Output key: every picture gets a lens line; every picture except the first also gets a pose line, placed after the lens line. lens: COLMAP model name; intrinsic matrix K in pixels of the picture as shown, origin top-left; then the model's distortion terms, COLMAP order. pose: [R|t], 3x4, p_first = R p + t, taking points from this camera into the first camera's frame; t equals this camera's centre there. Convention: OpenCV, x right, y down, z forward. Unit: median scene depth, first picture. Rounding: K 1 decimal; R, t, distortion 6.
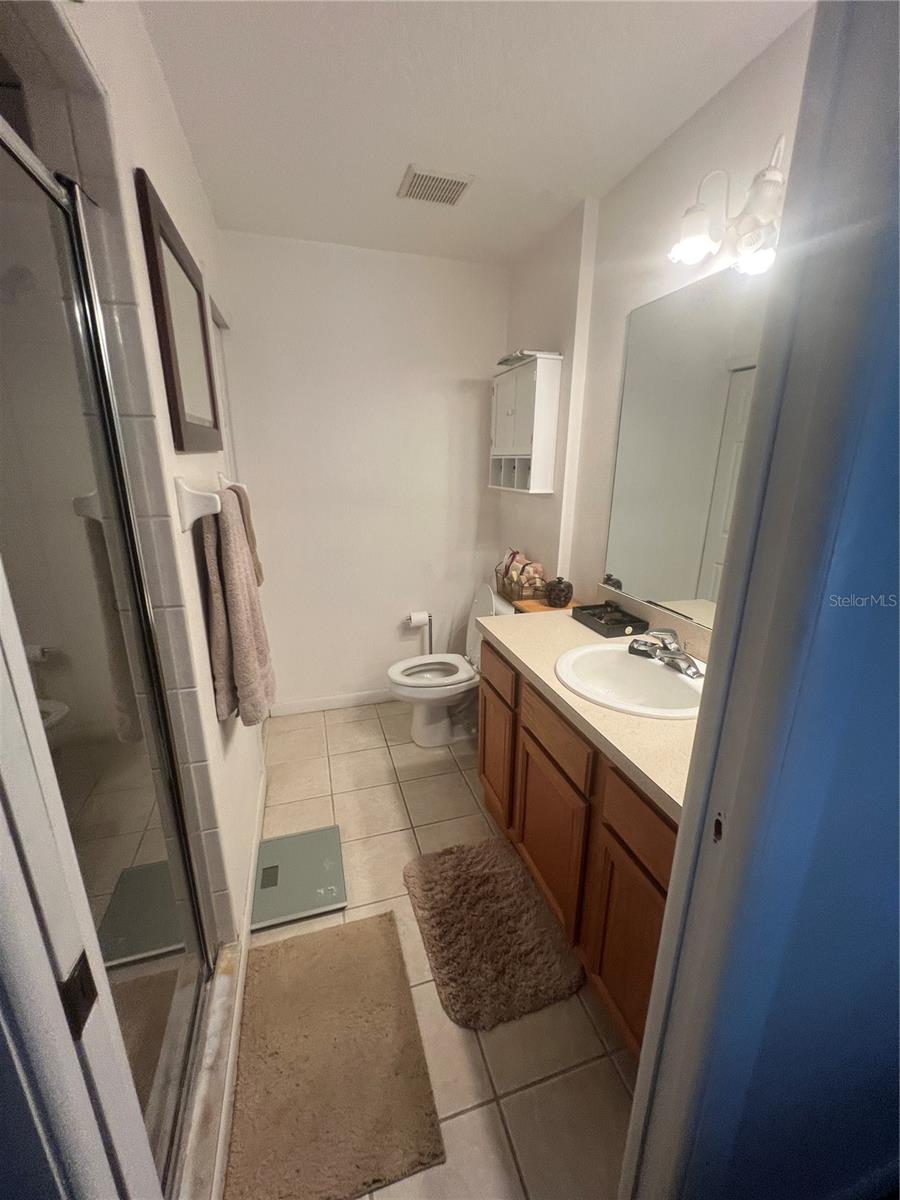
lens RADIAL K [[478.6, 0, 453.1], [0, 478.6, 599.4], [0, 0, 1]] dist [-0.002429, 0.000241]
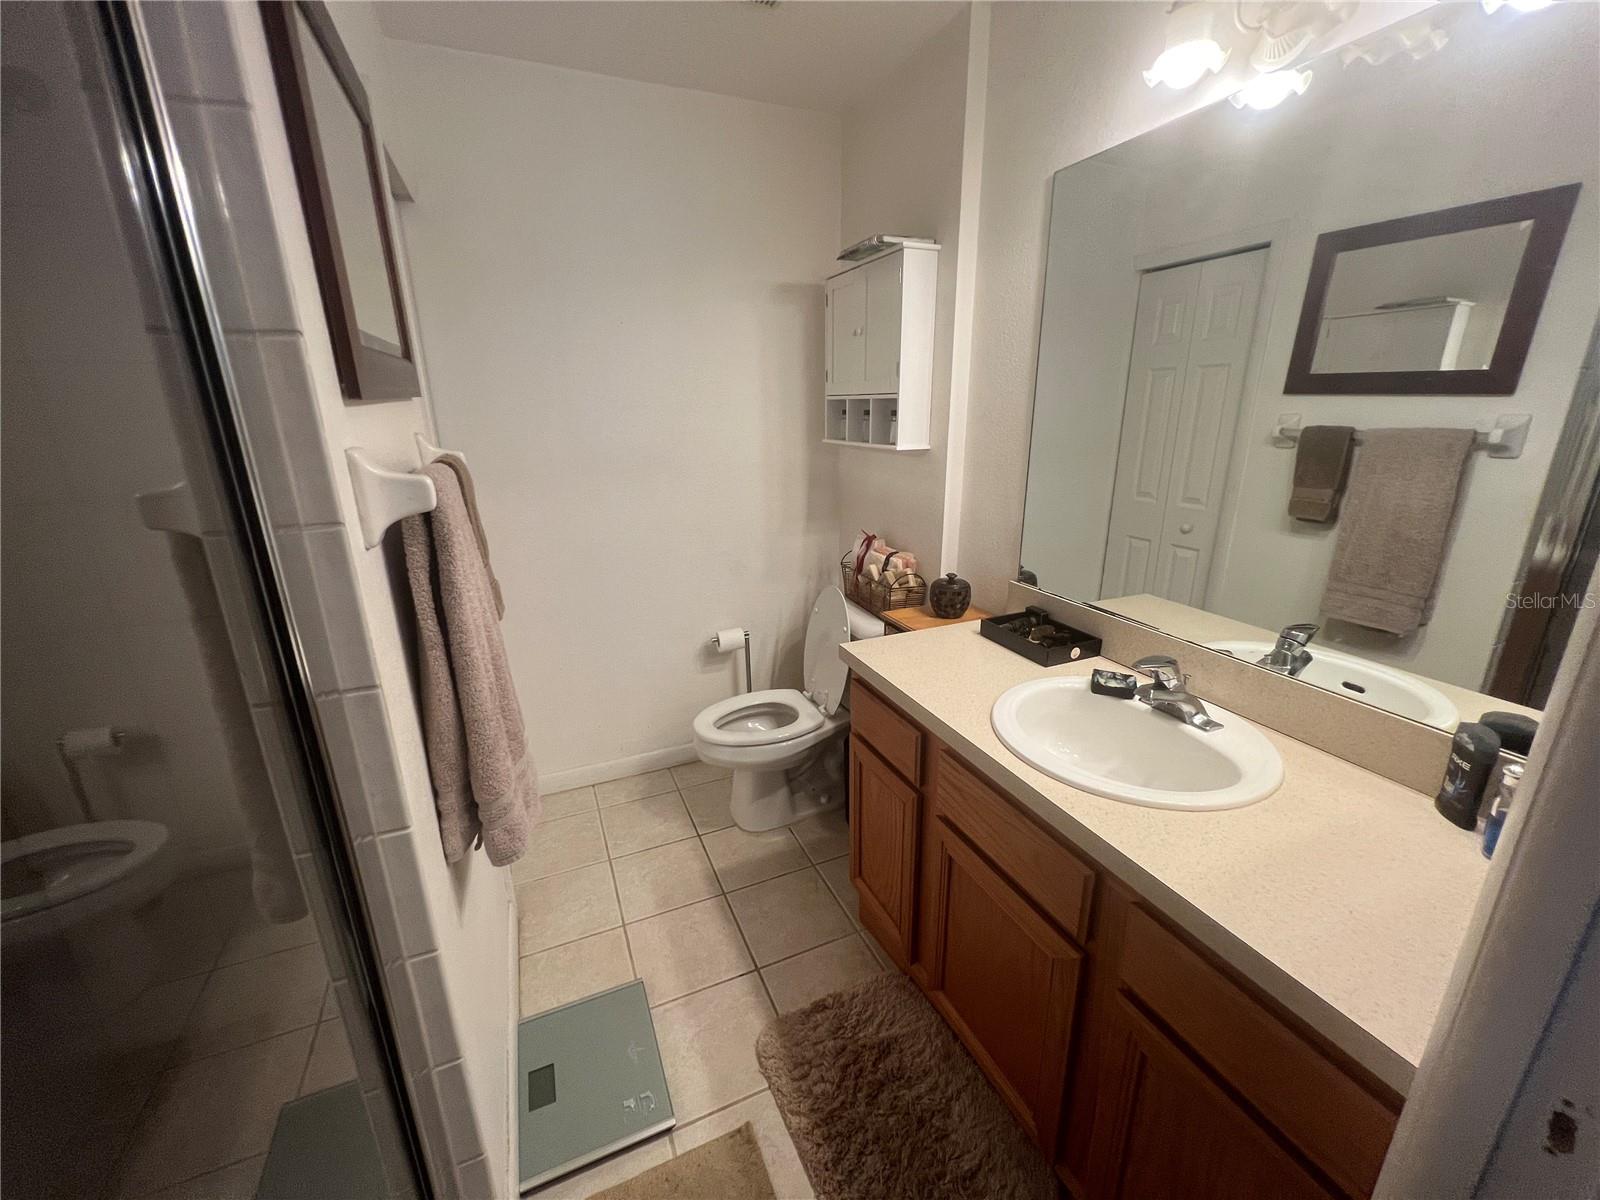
lens RADIAL K [[637.4, 0, 797.9], [0, 637.4, 595.8], [0, 0, 1]] dist [-0.002213, -0.000187]
pose [[0.993741, -0.052698, 0.098502, -0.108717], [0.051574, 0.998572, 0.013923, -0.051238], [-0.099095, -0.008756, 0.995039, 0.164126]]
